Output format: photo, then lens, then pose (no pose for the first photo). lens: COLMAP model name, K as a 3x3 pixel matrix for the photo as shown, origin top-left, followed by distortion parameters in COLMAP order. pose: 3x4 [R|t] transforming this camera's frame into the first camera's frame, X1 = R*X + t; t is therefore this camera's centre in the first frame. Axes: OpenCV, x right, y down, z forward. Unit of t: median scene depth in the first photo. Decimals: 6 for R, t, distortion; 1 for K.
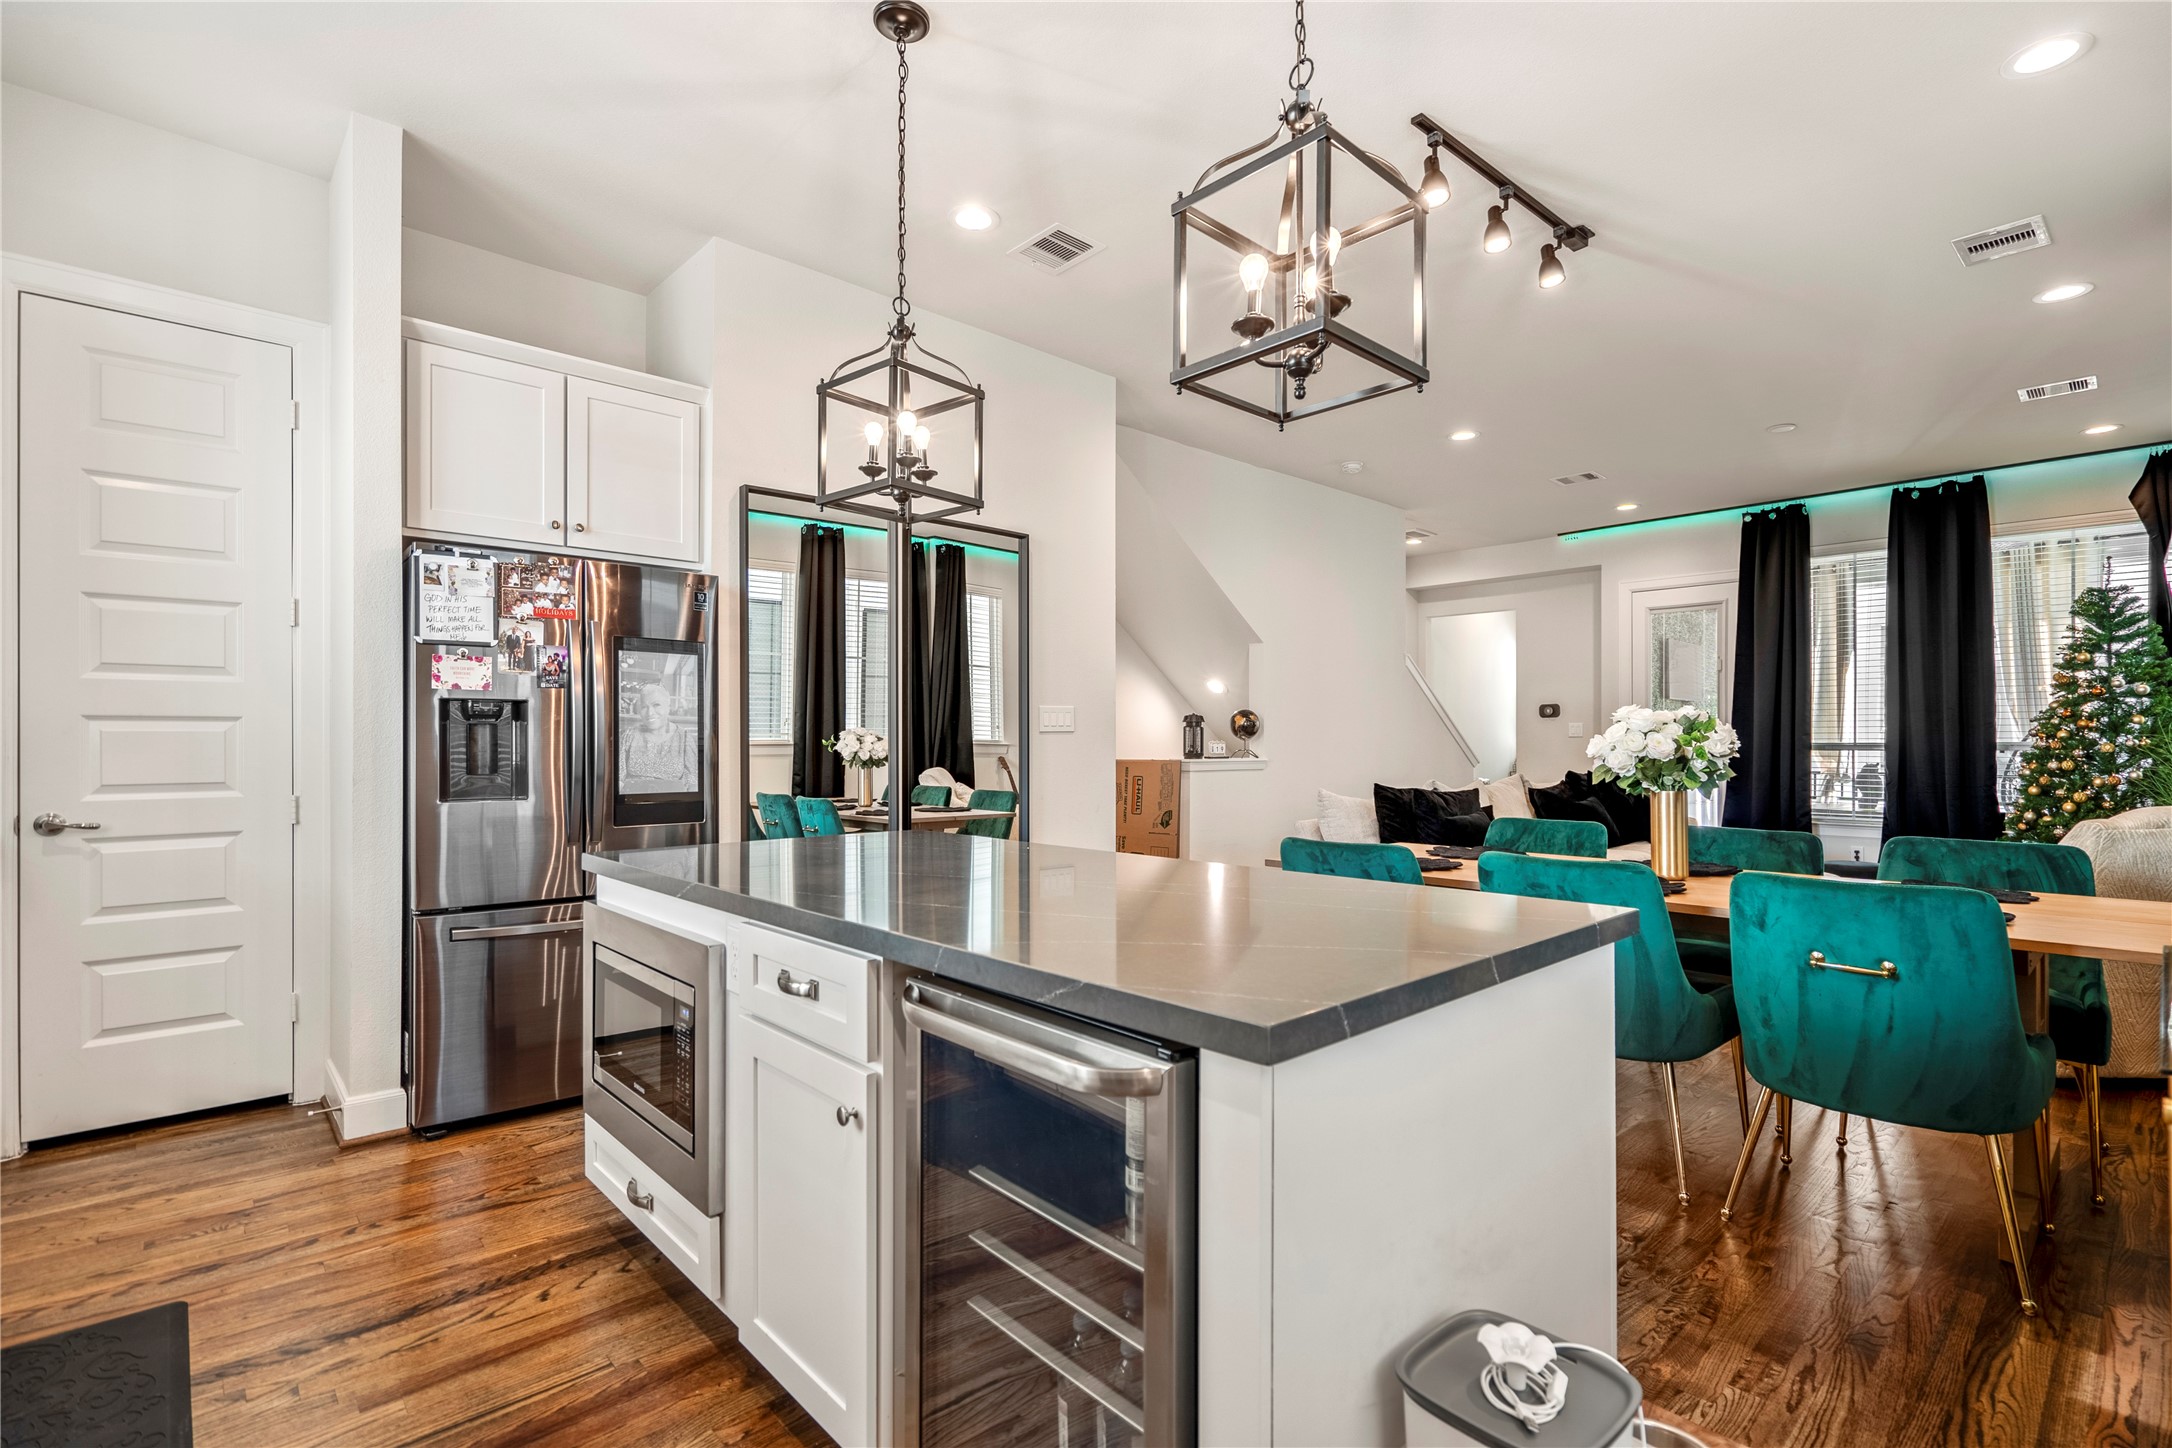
lens RADIAL K [[1002.9, 0, 1087.8], [0, 1002.9, 750.4], [0, 0, 1]] dist [-0.001369, -0.000319]
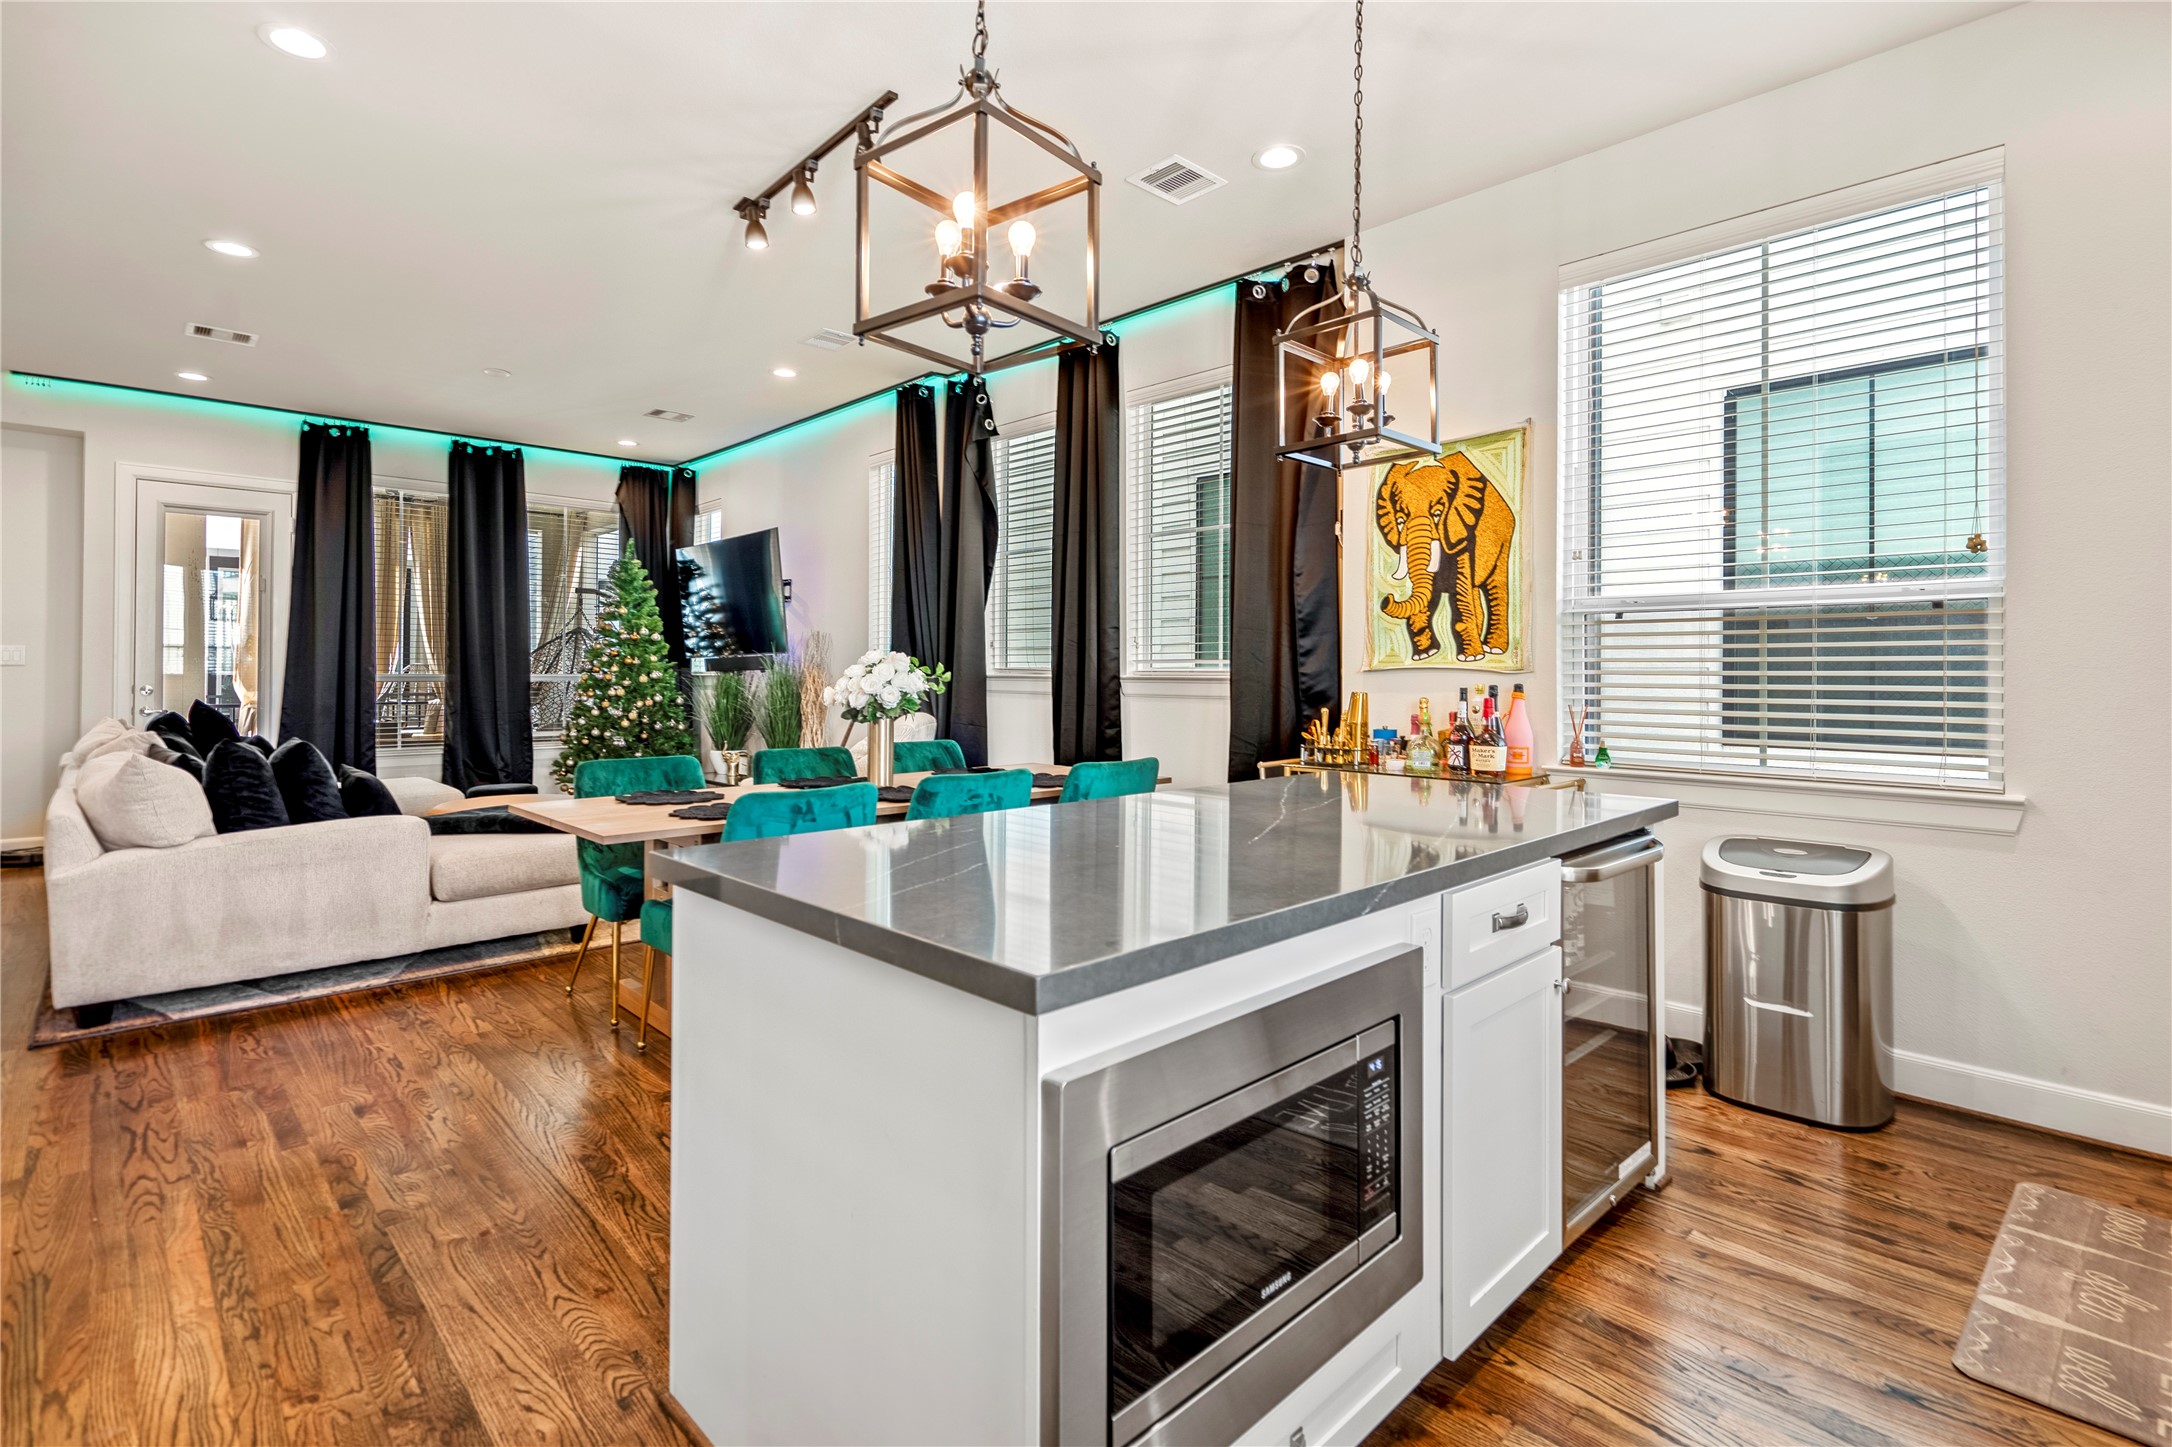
lens RADIAL K [[1014.9, 0, 1087.9], [0, 1014.9, 663.9], [0, 0, 1]] dist [-0.001773, -0.000249]
pose [[-0.027627, 0.012998, 0.999534, -0.309600], [0.002884, 0.999912, -0.012923, -0.001805], [-0.999614, 0.002526, -0.027662, 0.342649]]
